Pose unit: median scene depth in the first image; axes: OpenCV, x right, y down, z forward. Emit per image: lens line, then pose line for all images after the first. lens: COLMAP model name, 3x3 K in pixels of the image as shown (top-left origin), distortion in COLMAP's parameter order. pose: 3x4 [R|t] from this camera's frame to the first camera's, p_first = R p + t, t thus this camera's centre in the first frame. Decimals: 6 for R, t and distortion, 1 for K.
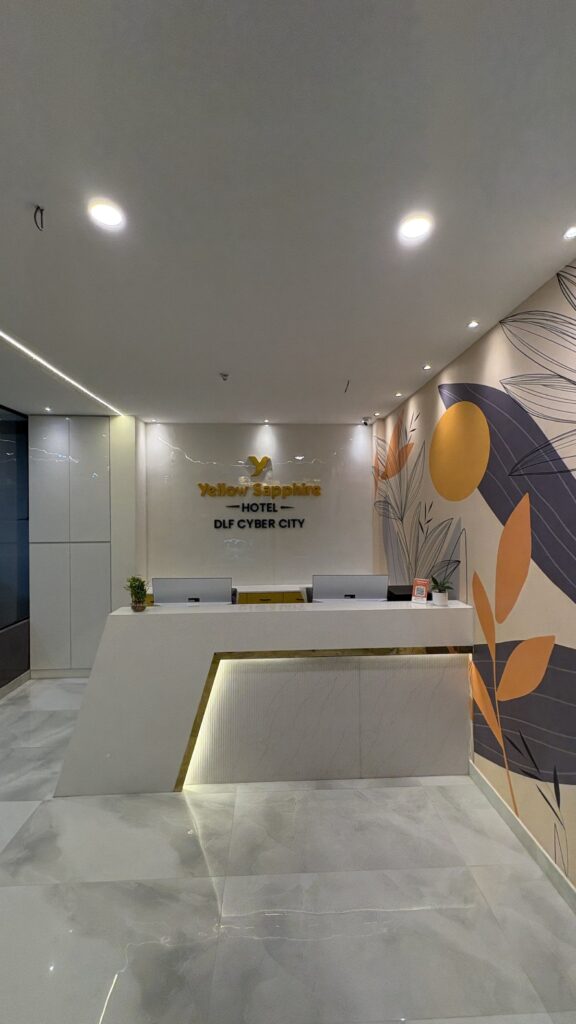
lens RADIAL K [[405.9, 0, 288.0], [0, 405.9, 512.0], [0, 0, 1]] dist [0.002190, 0.000116]
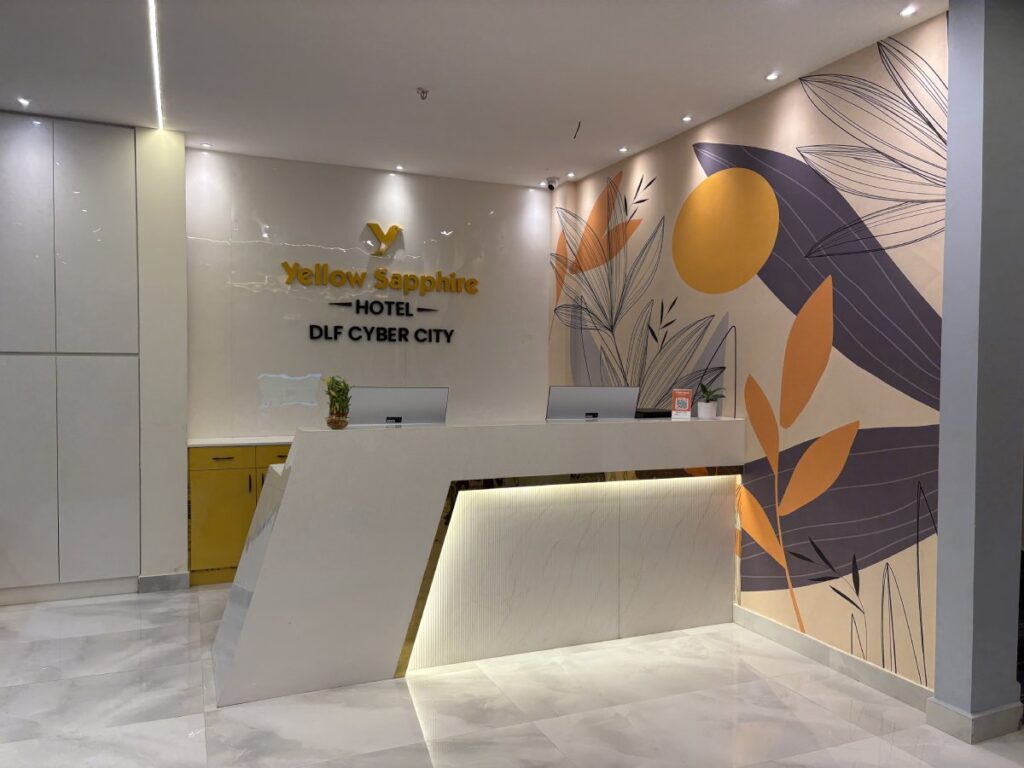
lens RADIAL K [[767.2, 0, 512.9], [0, 767.2, 390.1], [0, 0, 1]] dist [0.046155, -0.035899]
pose [[0.936427, 0.003999, 0.350840, -0.445513], [-0.017013, 0.999276, 0.034019, 0.106008], [-0.350450, -0.037825, 0.935817, -0.253638]]
